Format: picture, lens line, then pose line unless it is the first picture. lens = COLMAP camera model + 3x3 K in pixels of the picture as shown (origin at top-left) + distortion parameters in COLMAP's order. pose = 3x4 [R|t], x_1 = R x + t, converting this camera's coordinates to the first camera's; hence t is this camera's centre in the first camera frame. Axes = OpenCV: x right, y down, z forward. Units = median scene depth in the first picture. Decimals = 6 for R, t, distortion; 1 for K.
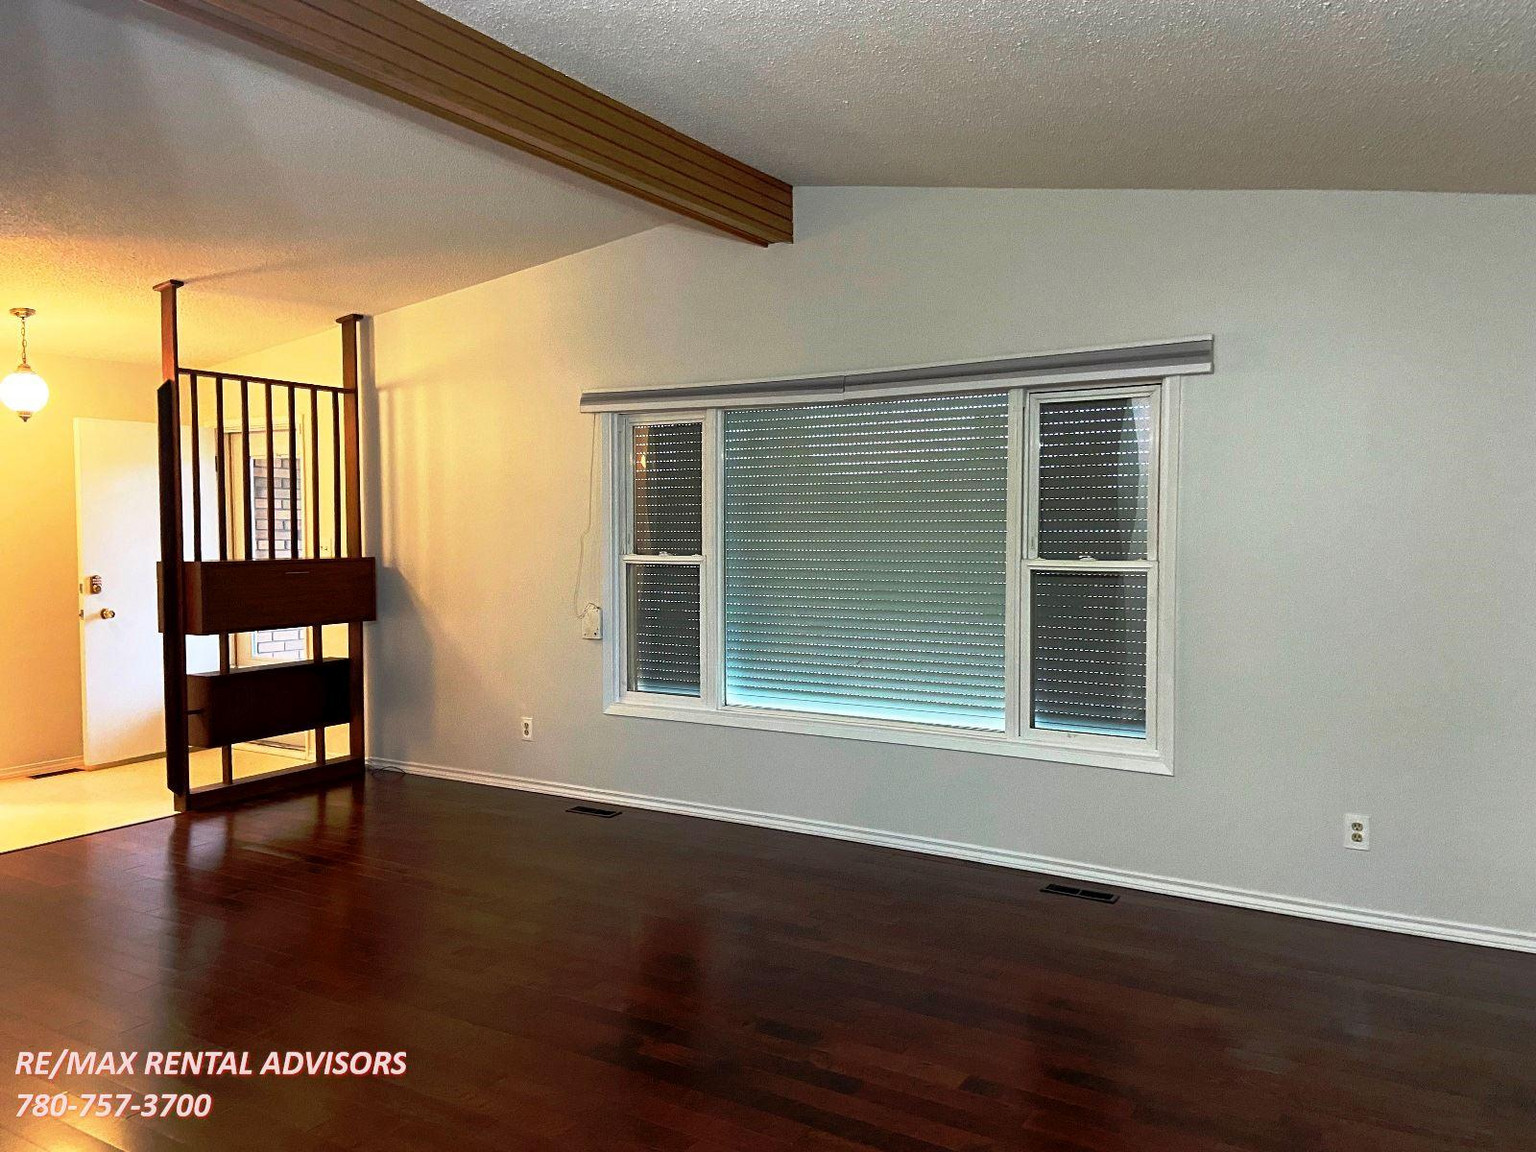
lens RADIAL K [[1147.8, 0, 747.6], [0, 1147.8, 578.2], [0, 0, 1]] dist [0.126056, -0.166671]
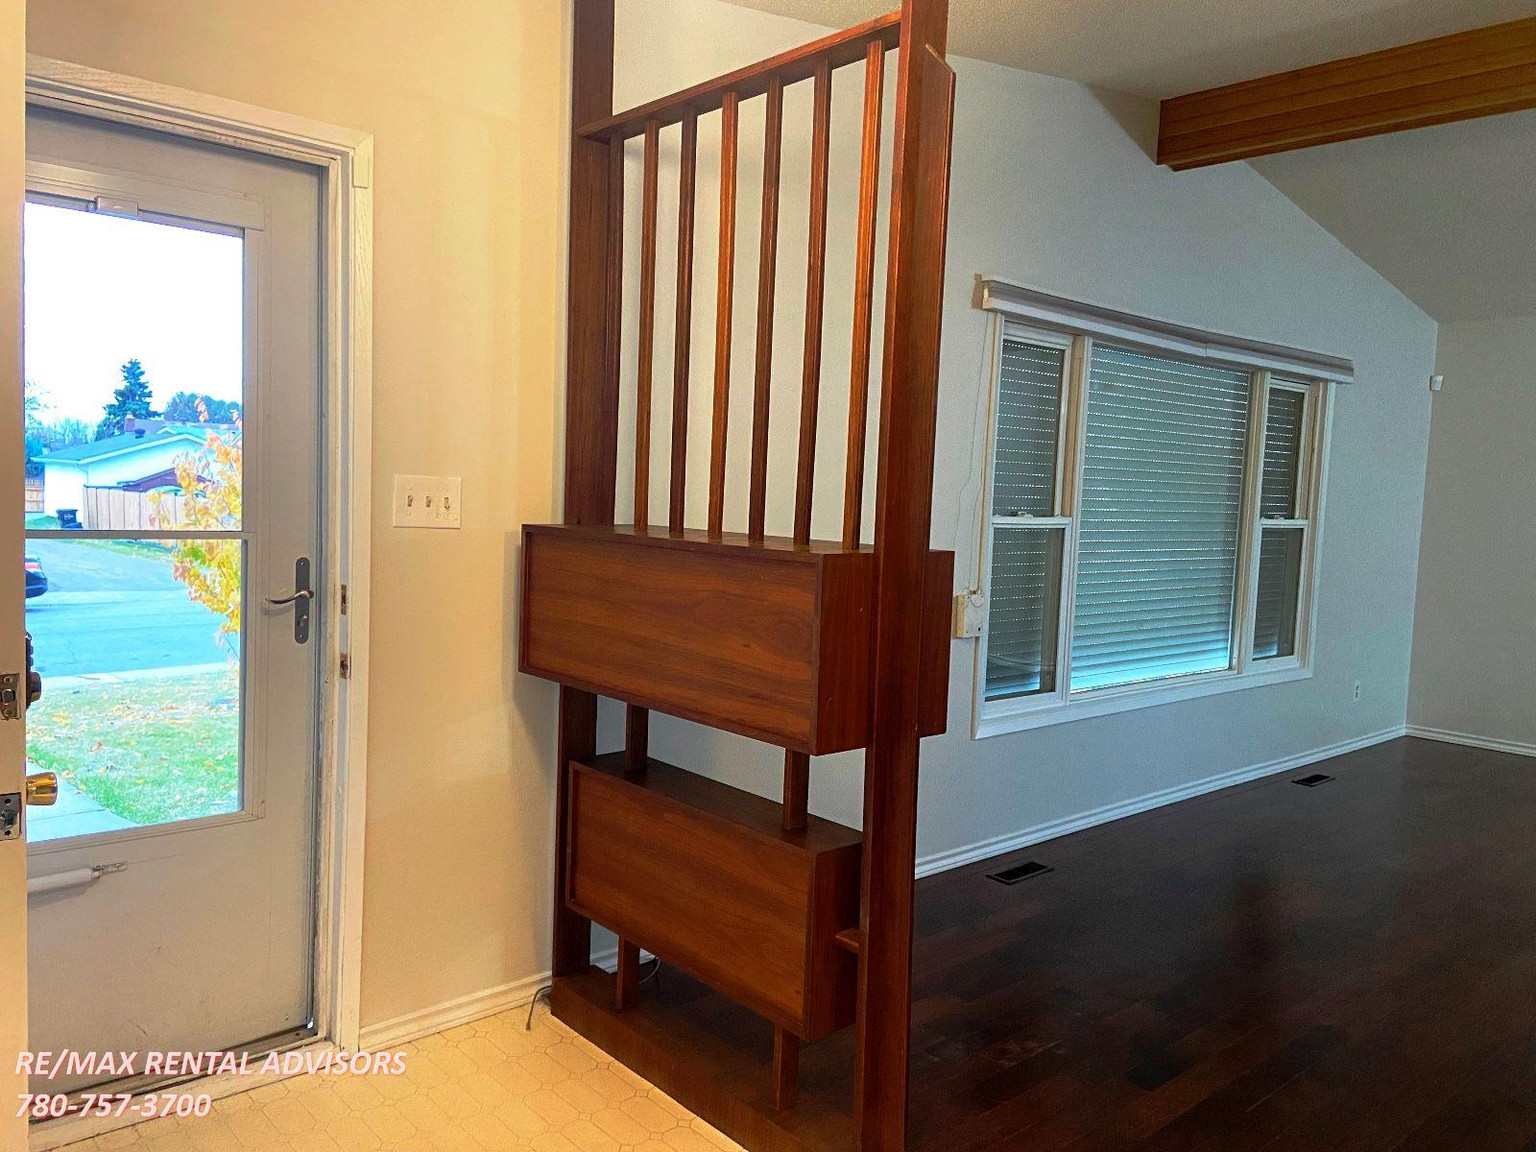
lens RADIAL K [[1147.8, 0, 747.6], [0, 1147.8, 578.2], [0, 0, 1]] dist [0.126056, -0.166671]
pose [[0.314383, -0.071553, 0.946596, -0.898366], [-0.001949, 0.997105, 0.076018, -0.038982], [-0.949294, -0.025744, 0.313333, 0.958807]]
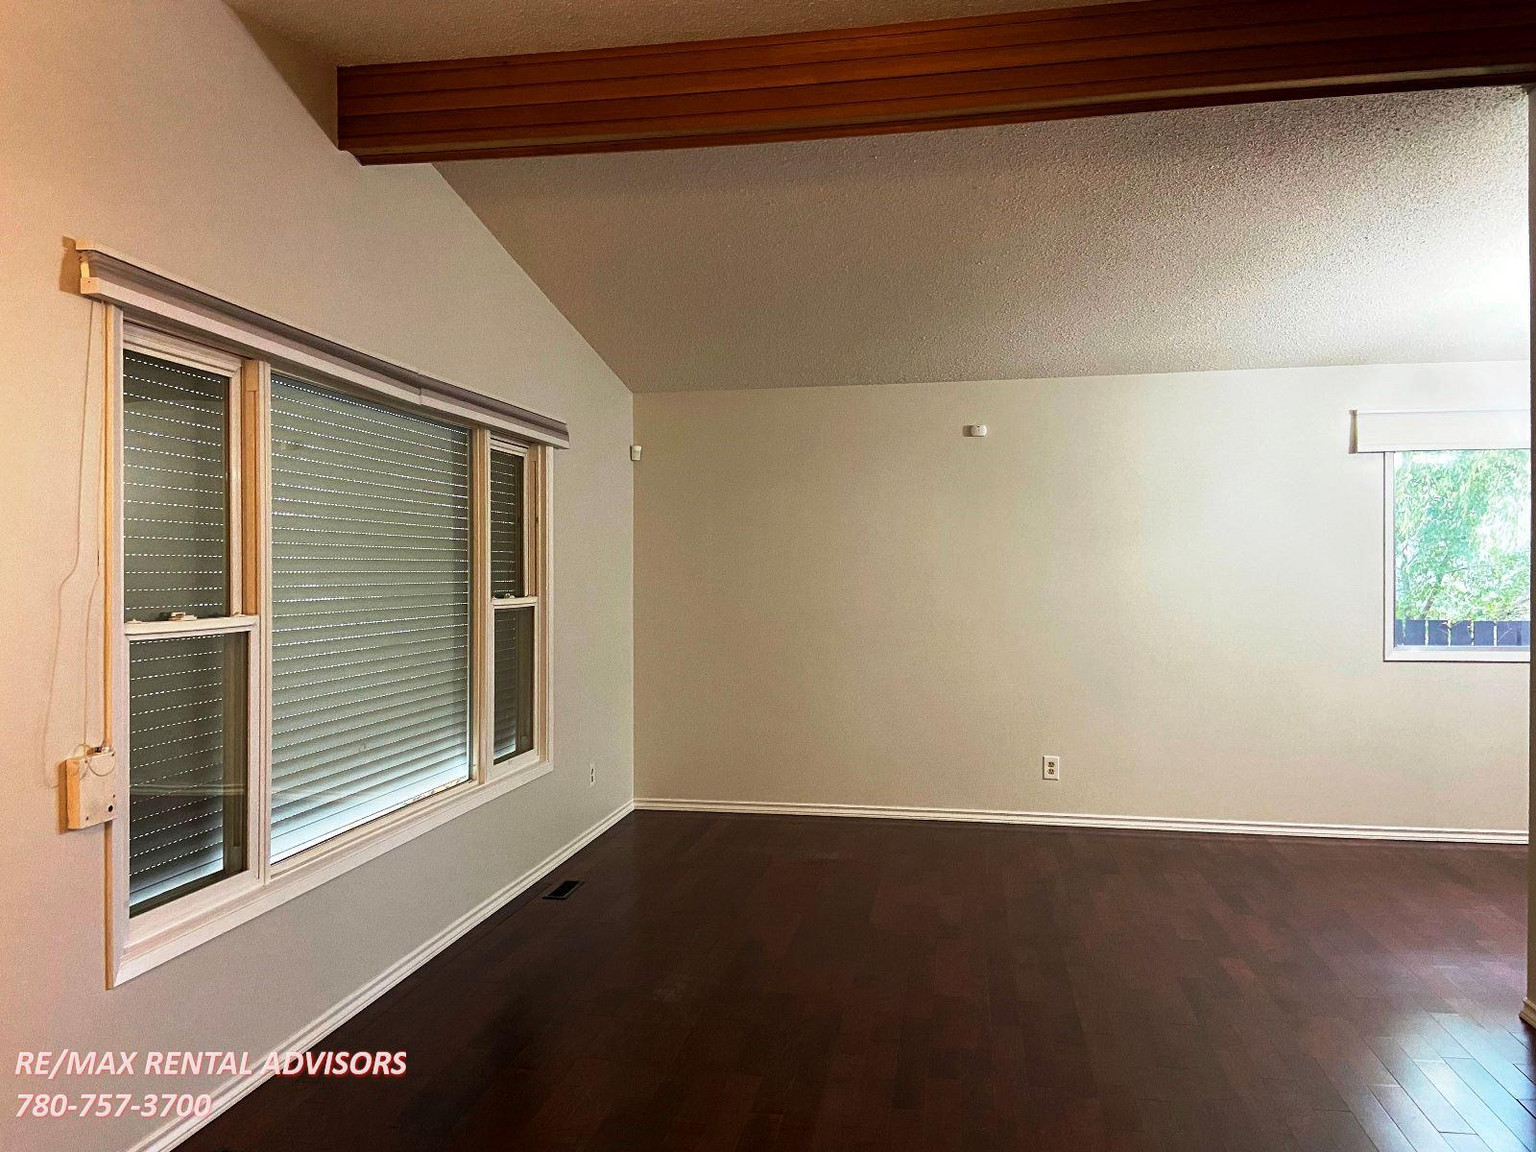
lens RADIAL K [[1139.2, 0, 773.4], [0, 1139.2, 584.1], [0, 0, 1]] dist [0.122099, -0.135647]
pose [[-0.361639, -0.019917, 0.932106, -0.669613], [0.026168, 0.999161, 0.031502, -0.046906], [-0.931951, 0.035784, -0.360814, 0.968547]]
